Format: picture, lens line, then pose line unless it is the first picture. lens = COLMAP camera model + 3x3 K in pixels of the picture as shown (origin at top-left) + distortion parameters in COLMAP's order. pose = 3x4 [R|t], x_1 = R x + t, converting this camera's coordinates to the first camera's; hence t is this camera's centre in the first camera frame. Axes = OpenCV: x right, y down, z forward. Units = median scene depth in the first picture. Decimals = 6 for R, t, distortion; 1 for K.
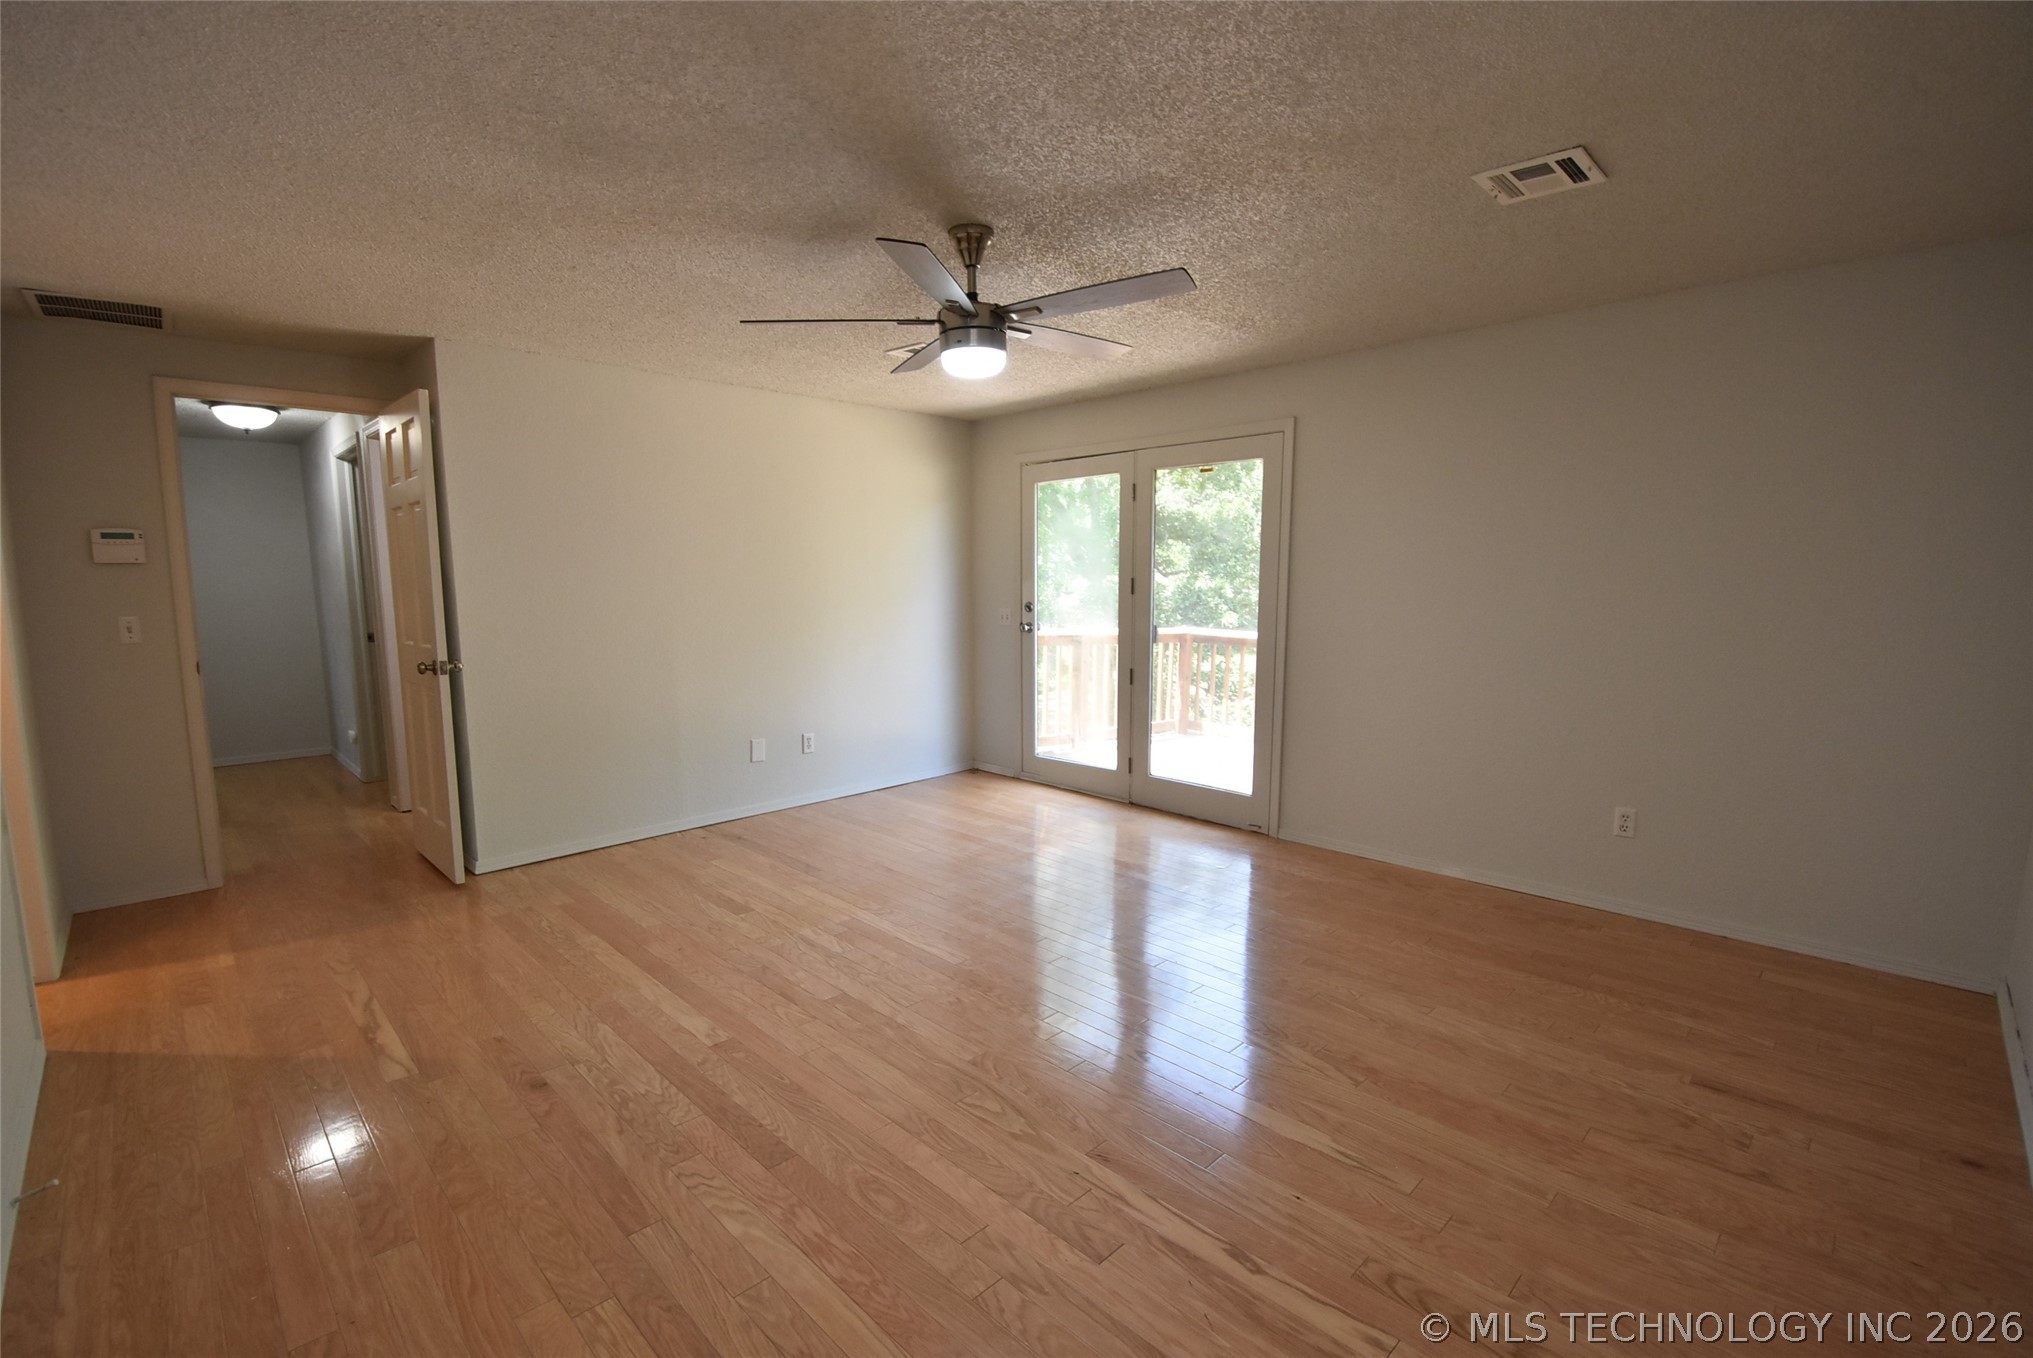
lens RADIAL K [[897.4, 0, 1008.6], [0, 897.4, 701.0], [0, 0, 1]] dist [0.011478, -0.021695]
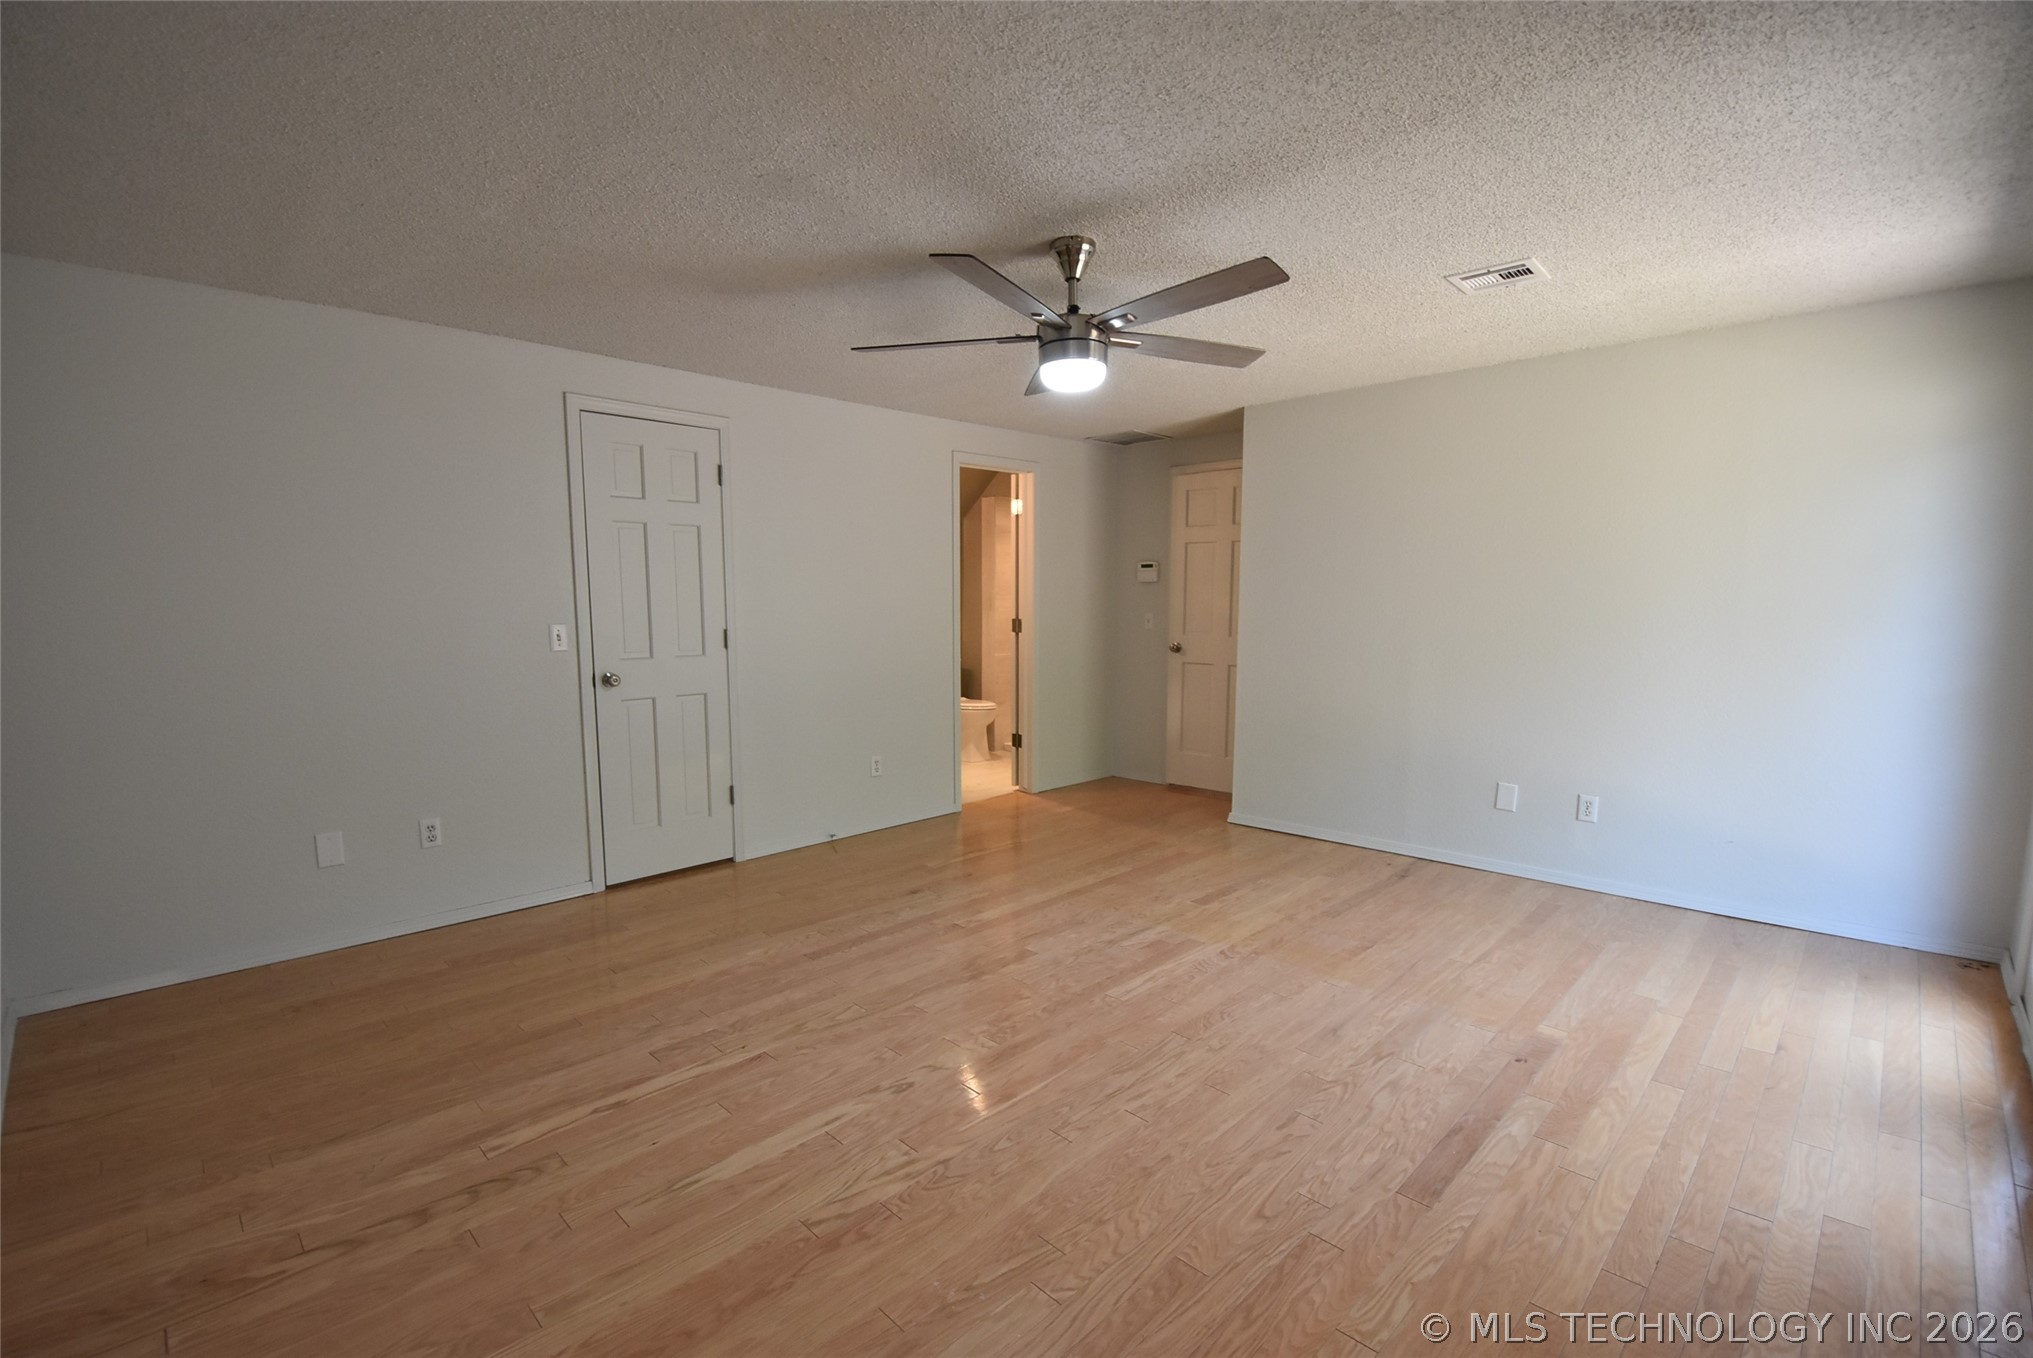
lens RADIAL K [[897.4, 0, 1008.6], [0, 897.4, 701.0], [0, 0, 1]] dist [0.011478, -0.021695]
pose [[0.010305, 0.122610, -0.992401, 0.840089], [-0.128123, 0.984436, 0.120295, -0.116208], [0.991705, 0.125910, 0.025854, 0.815385]]
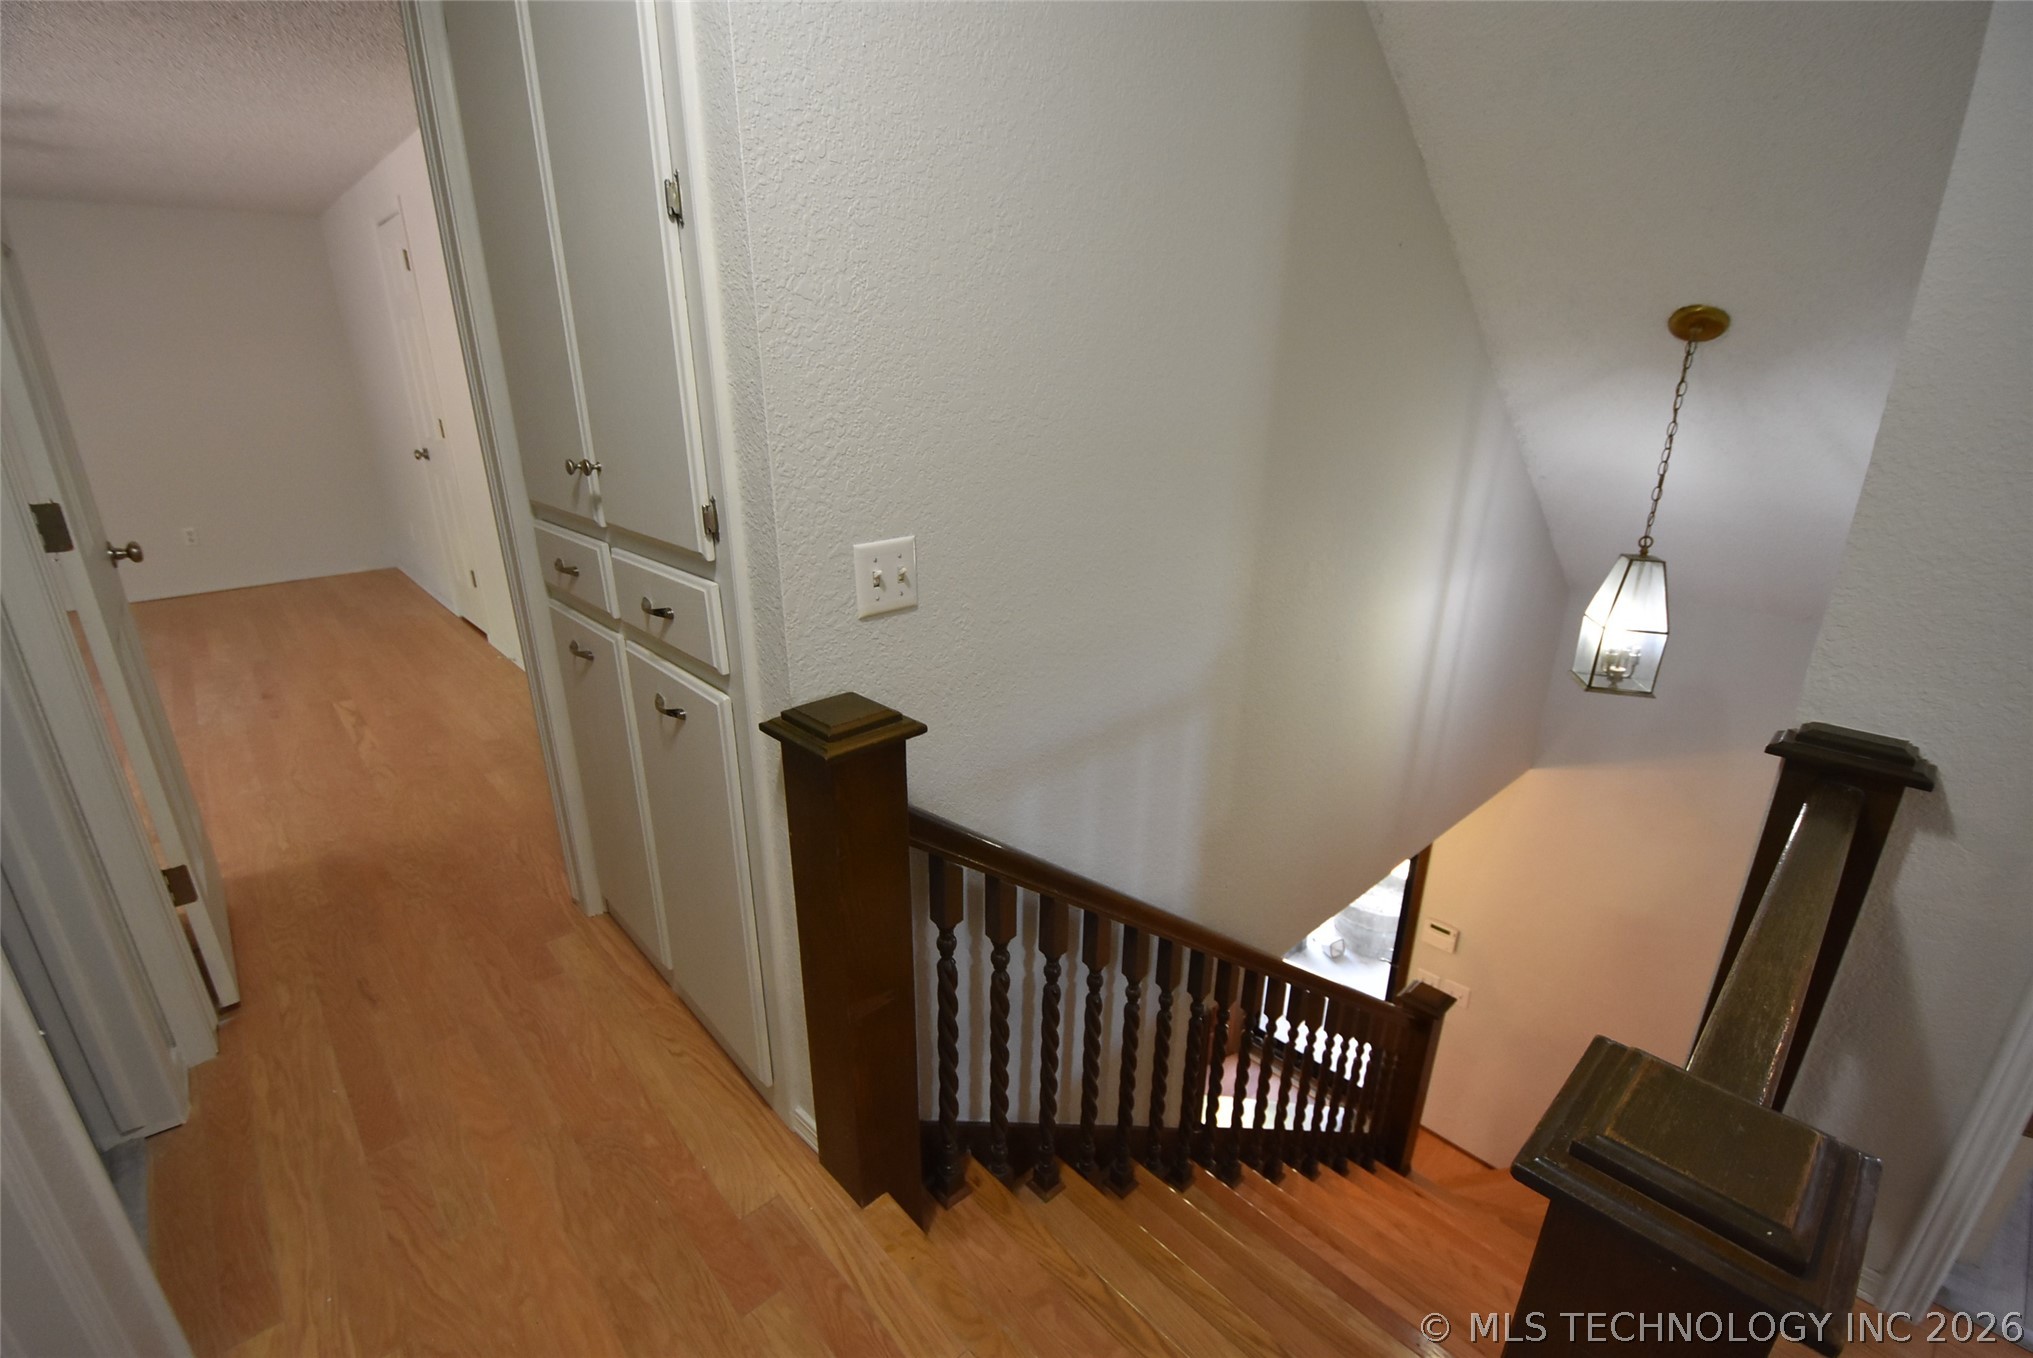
lens RADIAL K [[897.4, 0, 1008.6], [0, 897.4, 701.0], [0, 0, 1]] dist [0.011478, -0.021695]
pose [[-0.999205, -0.009643, 0.038689, -1.503133], [0.009415, 0.885810, 0.463952, -0.259471], [-0.038745, 0.463948, -0.885015, 1.844318]]
